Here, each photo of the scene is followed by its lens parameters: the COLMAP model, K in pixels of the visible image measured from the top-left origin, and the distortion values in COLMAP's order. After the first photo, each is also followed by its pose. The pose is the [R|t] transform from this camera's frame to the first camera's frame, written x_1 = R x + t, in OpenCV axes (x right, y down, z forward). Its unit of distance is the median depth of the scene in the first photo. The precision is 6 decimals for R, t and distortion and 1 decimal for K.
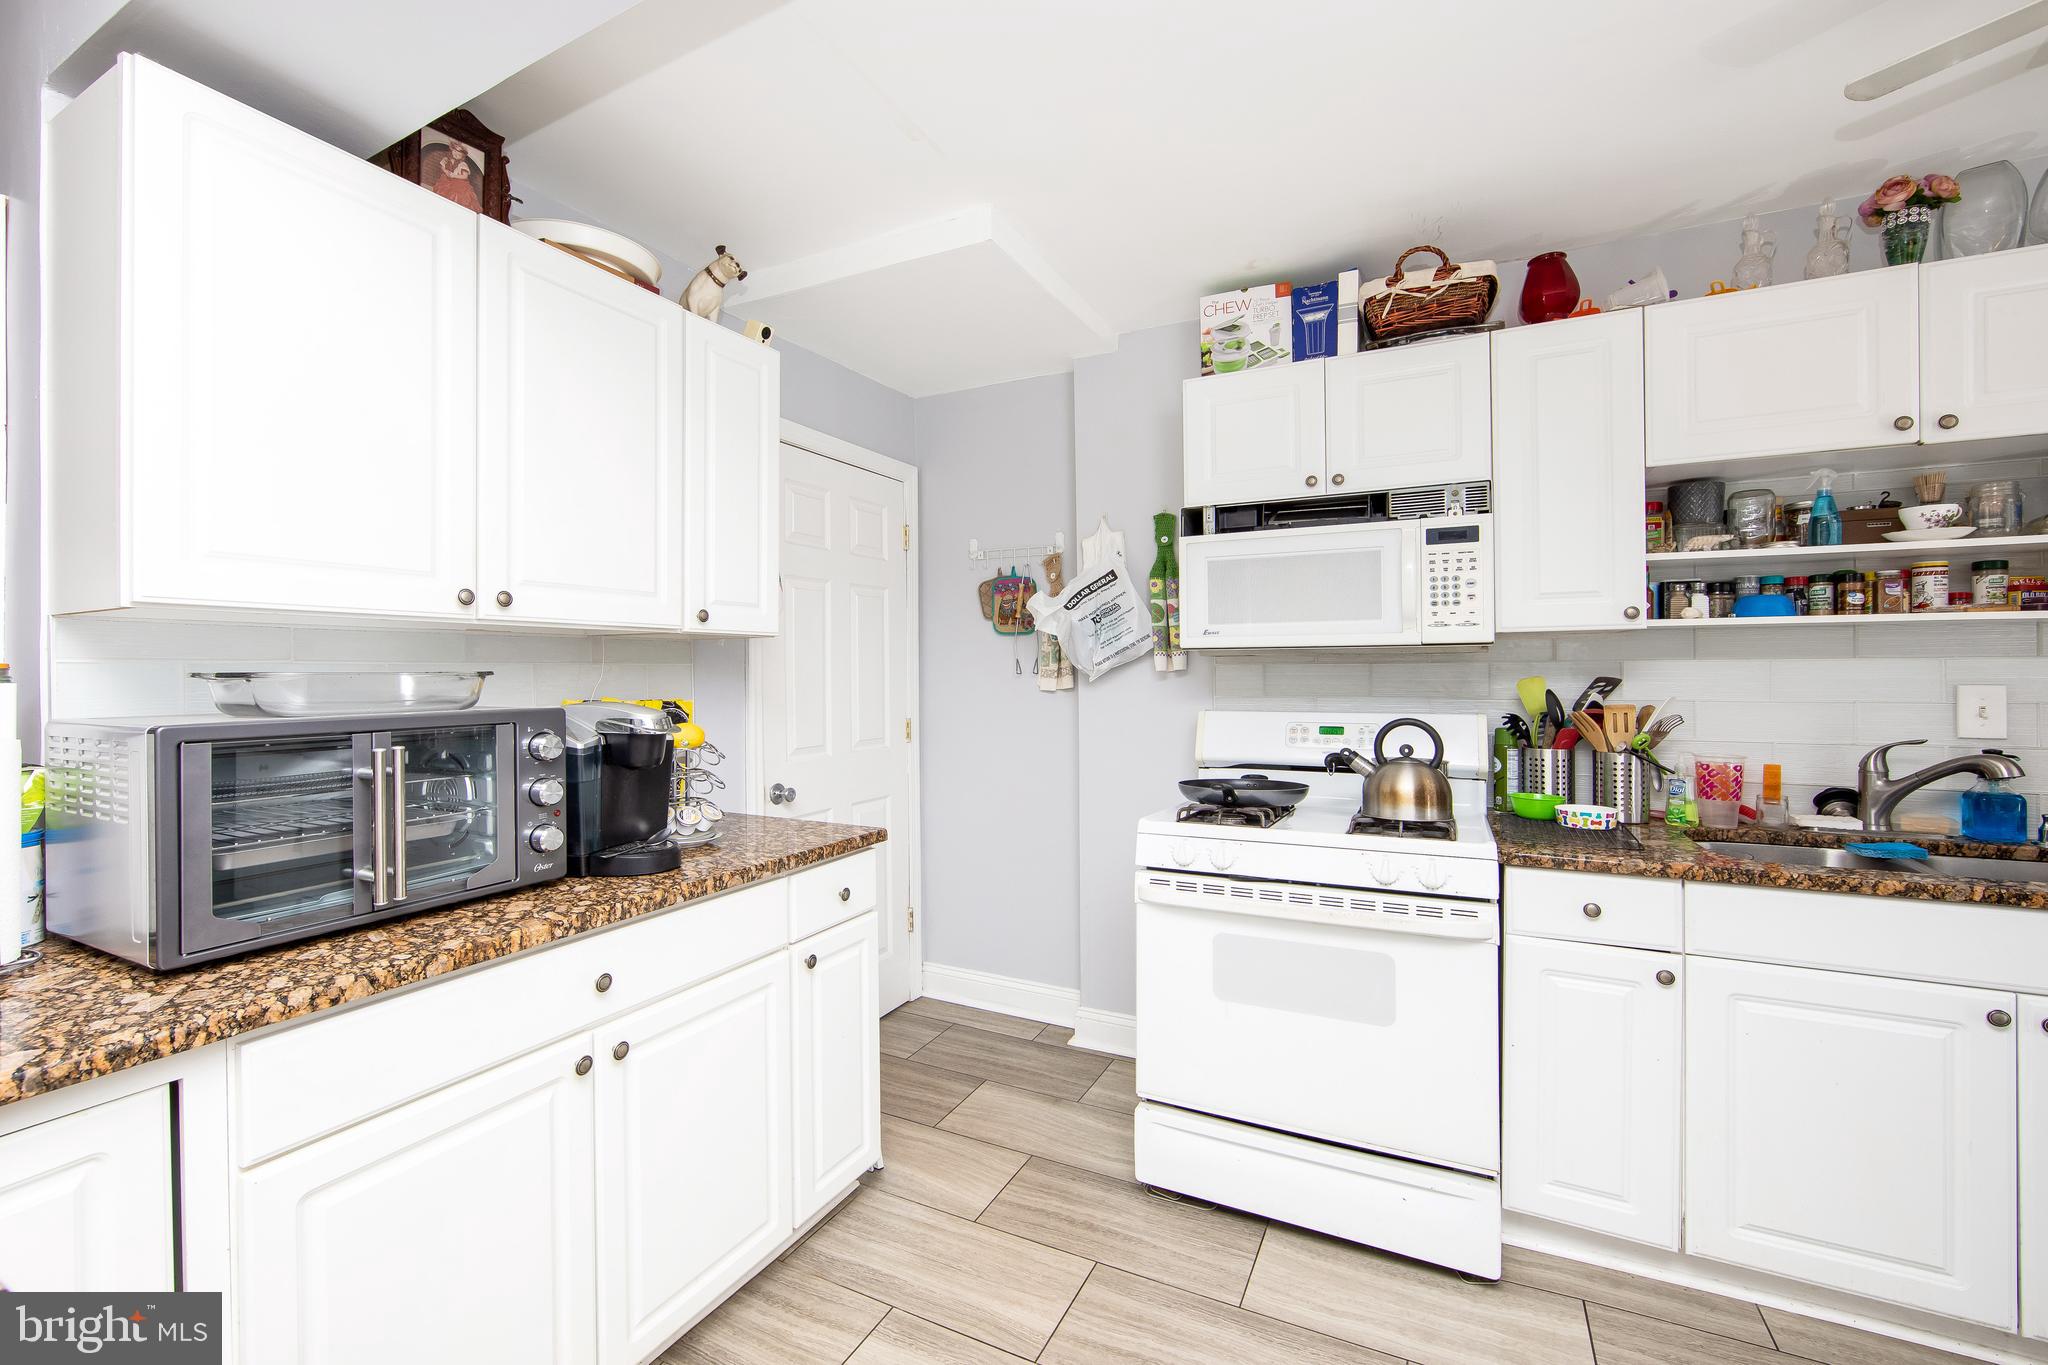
lens RADIAL K [[832.4, 0, 1007.8], [0, 832.4, 666.5], [0, 0, 1]] dist [-0.012518, 0.002412]
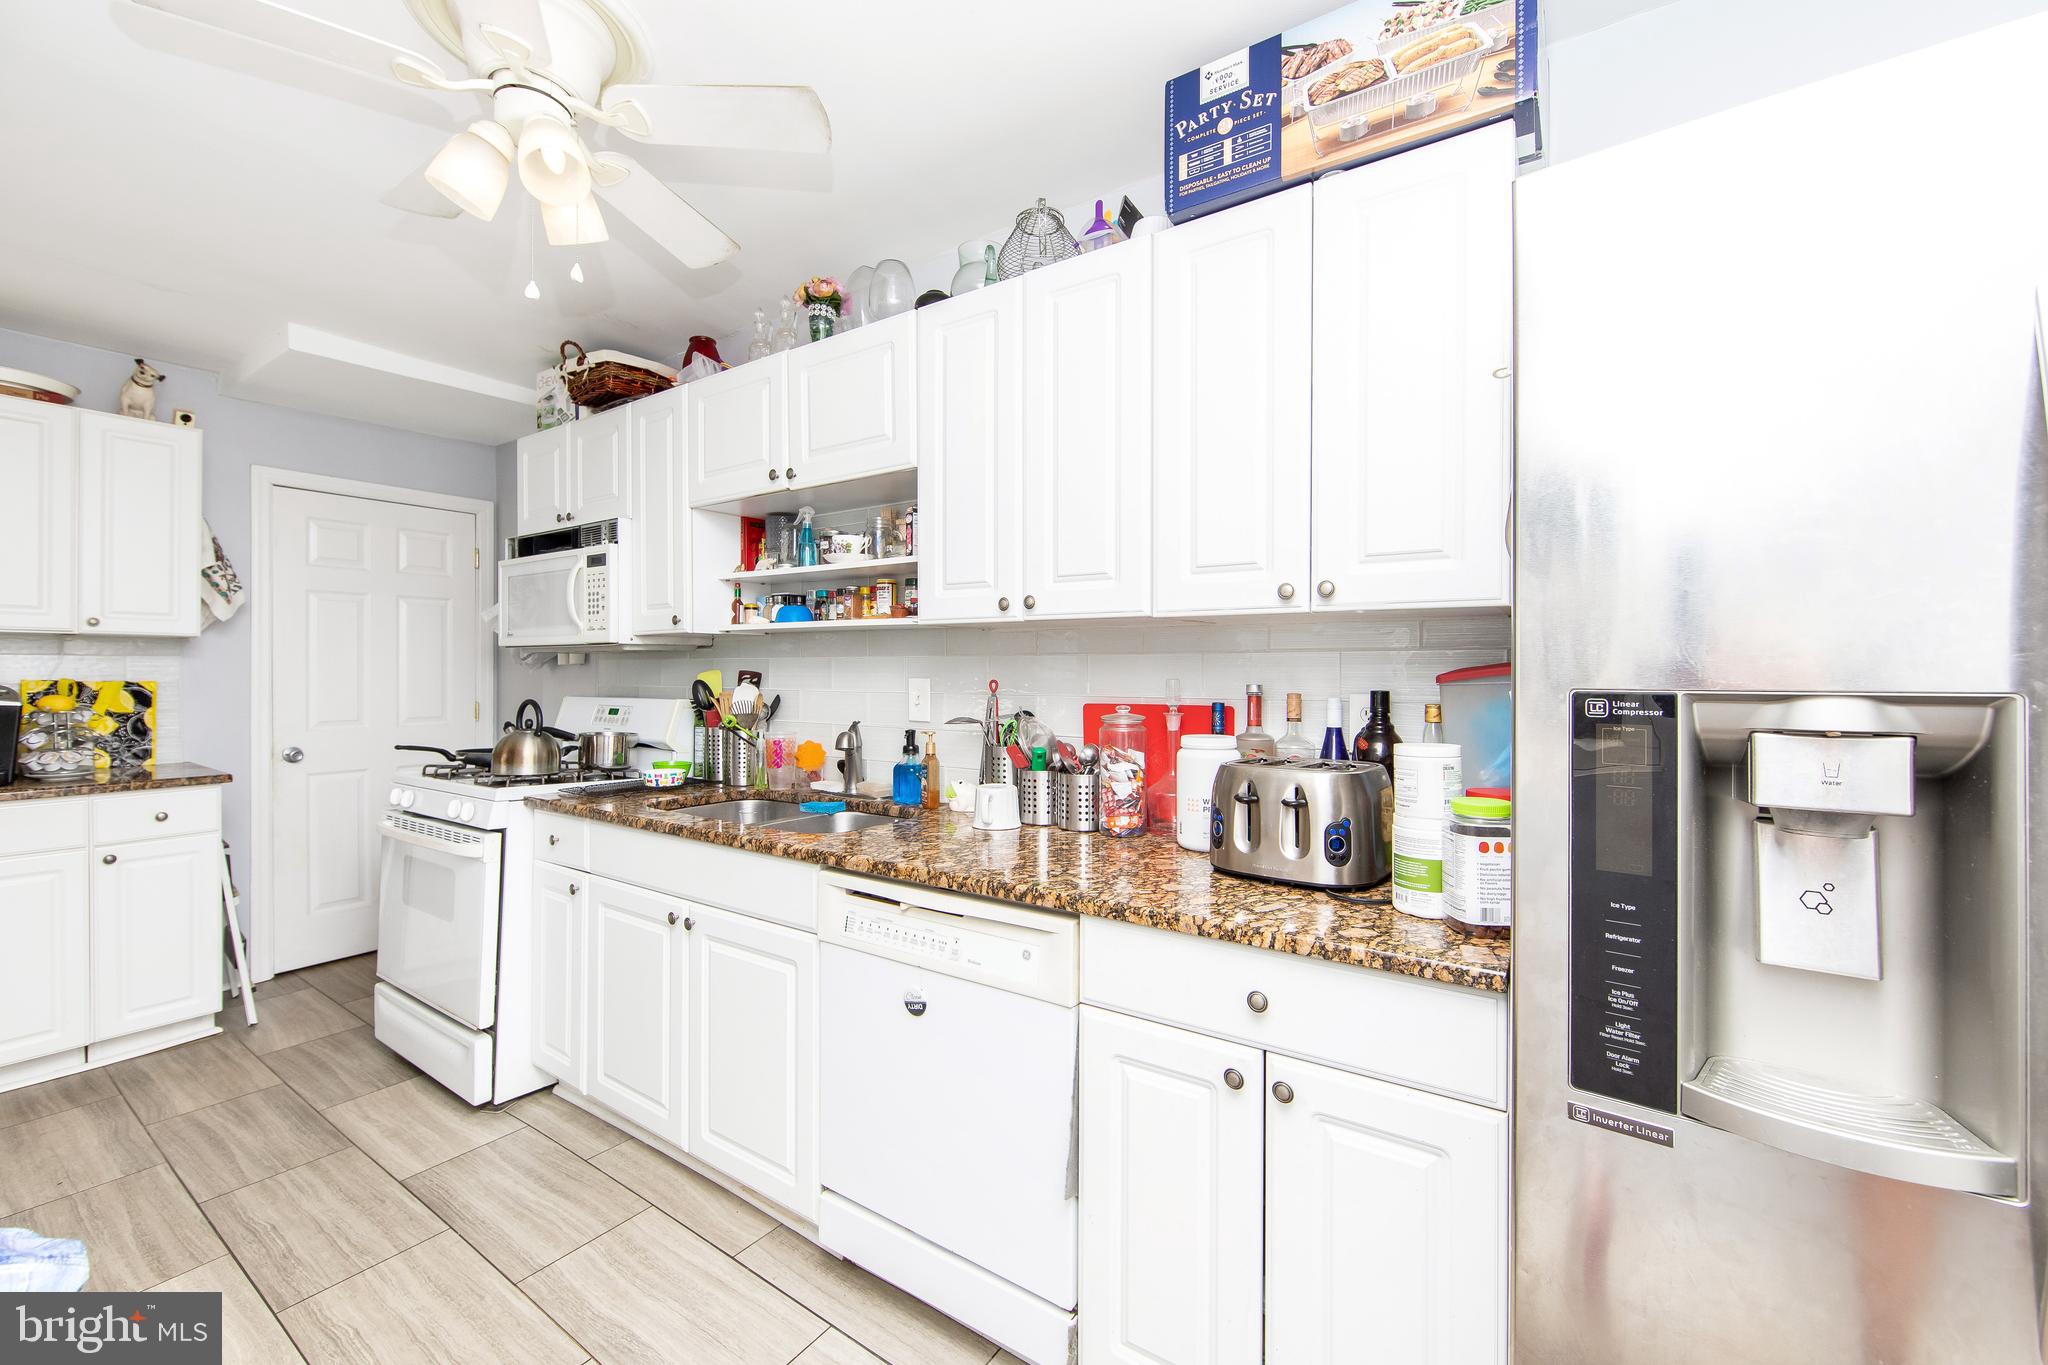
lens RADIAL K [[832.4, 0, 1045.7], [0, 832.4, 670.7], [0, 0, 1]] dist [-0.012518, 0.002412]
pose [[0.992246, 0.008876, -0.123974, 1.406088], [-0.008897, 0.999960, 0.000387, 0.007998], [0.123972, 0.000719, 0.992285, -0.203289]]
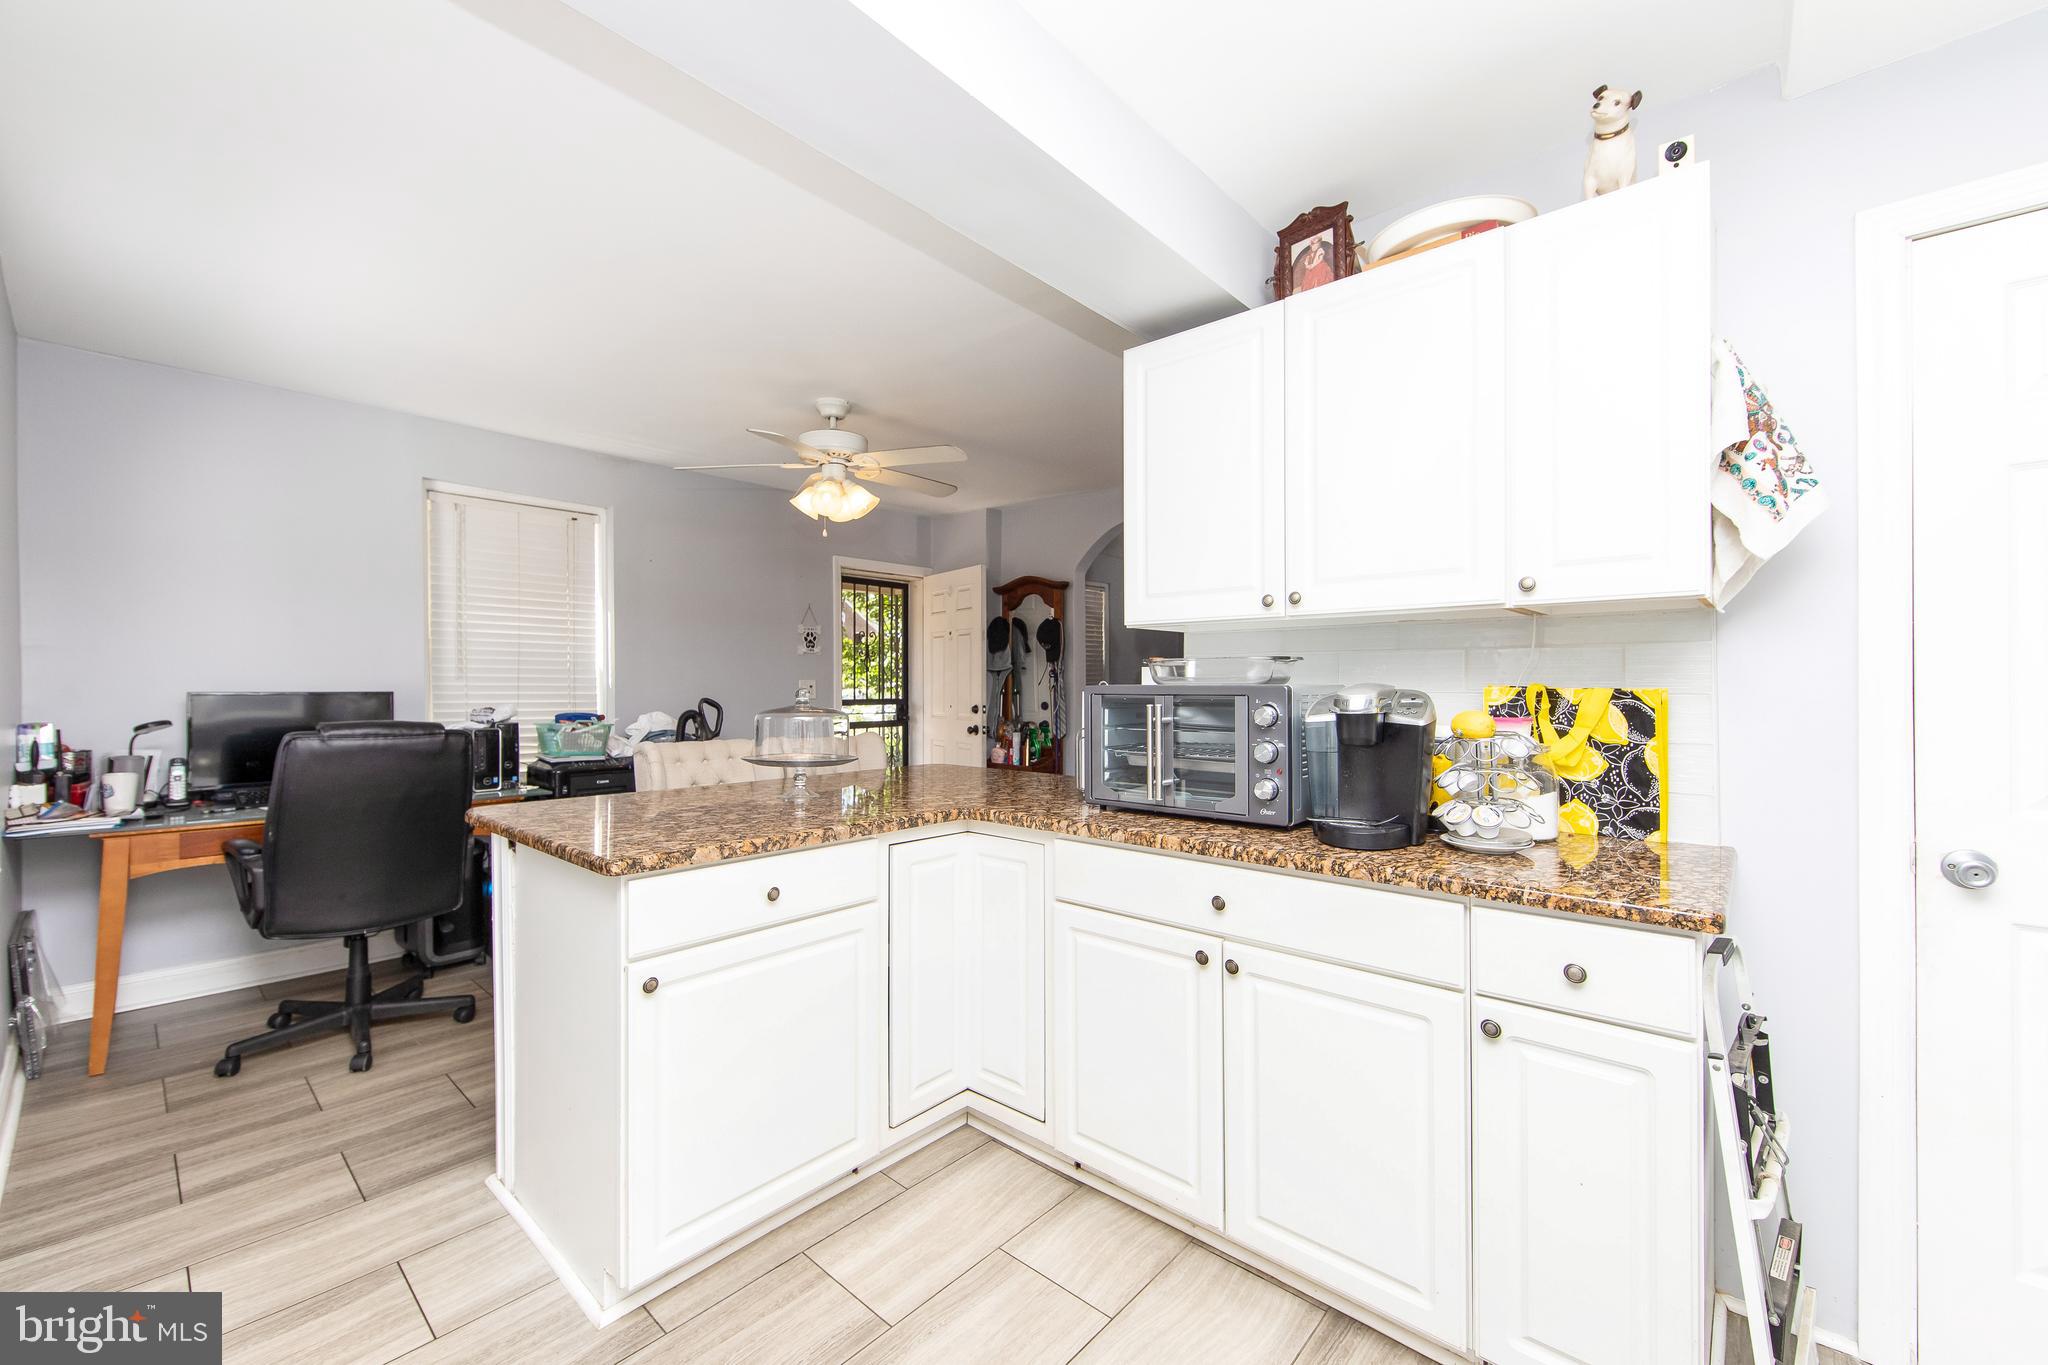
lens RADIAL K [[832.4, 0, 1003.0], [0, 832.4, 687.5], [0, 0, 1]] dist [-0.012518, 0.002412]
pose [[-0.254546, 0.012817, -0.966976, 0.543373], [0.008933, 0.999901, 0.010902, 0.026561], [0.967020, -0.005863, -0.254635, 0.680243]]
